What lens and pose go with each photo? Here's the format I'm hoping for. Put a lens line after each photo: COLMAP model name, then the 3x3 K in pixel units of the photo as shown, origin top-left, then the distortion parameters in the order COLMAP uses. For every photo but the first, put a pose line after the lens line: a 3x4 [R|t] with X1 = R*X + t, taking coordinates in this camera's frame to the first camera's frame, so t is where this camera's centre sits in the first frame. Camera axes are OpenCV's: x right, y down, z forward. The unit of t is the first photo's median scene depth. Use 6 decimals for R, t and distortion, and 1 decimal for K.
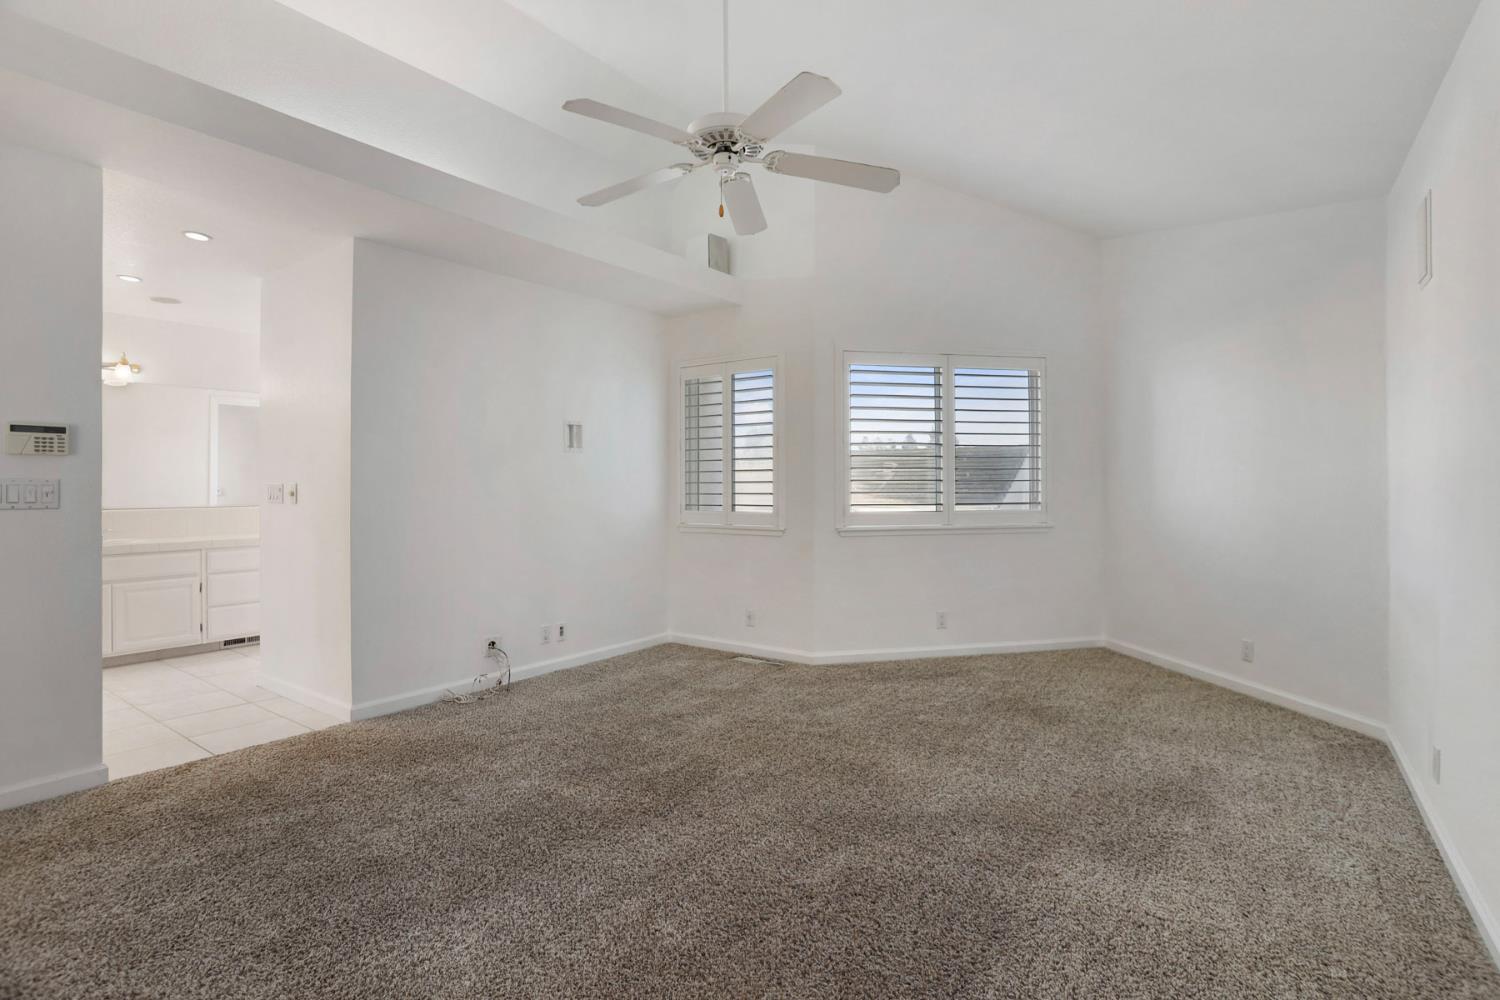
lens RADIAL K [[742.9, 0, 741.7], [0, 742.9, 490.8], [0, 0, 1]] dist [-0.065895, 0.028352]
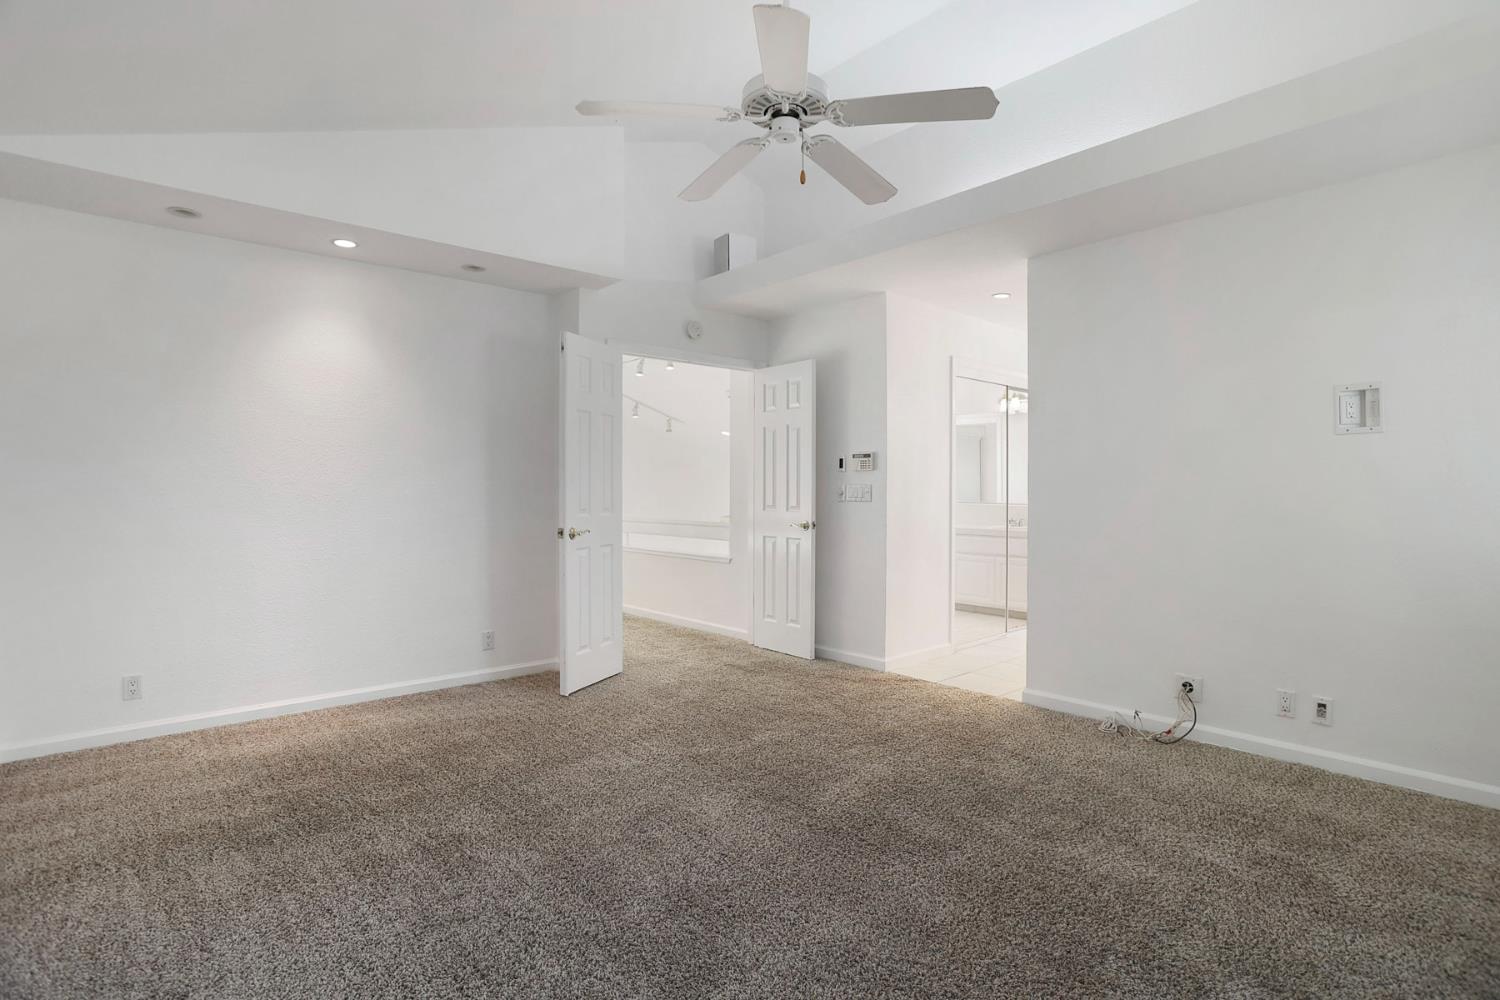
lens RADIAL K [[729.4, 0, 756.6], [0, 729.4, 487.8], [0, 0, 1]] dist [-0.056634, 0.021349]
pose [[-0.207596, 0.002782, -0.978211, 0.577330], [-0.003078, 0.999989, 0.003497, -0.008612], [0.978210, 0.003737, -0.207586, 0.785649]]
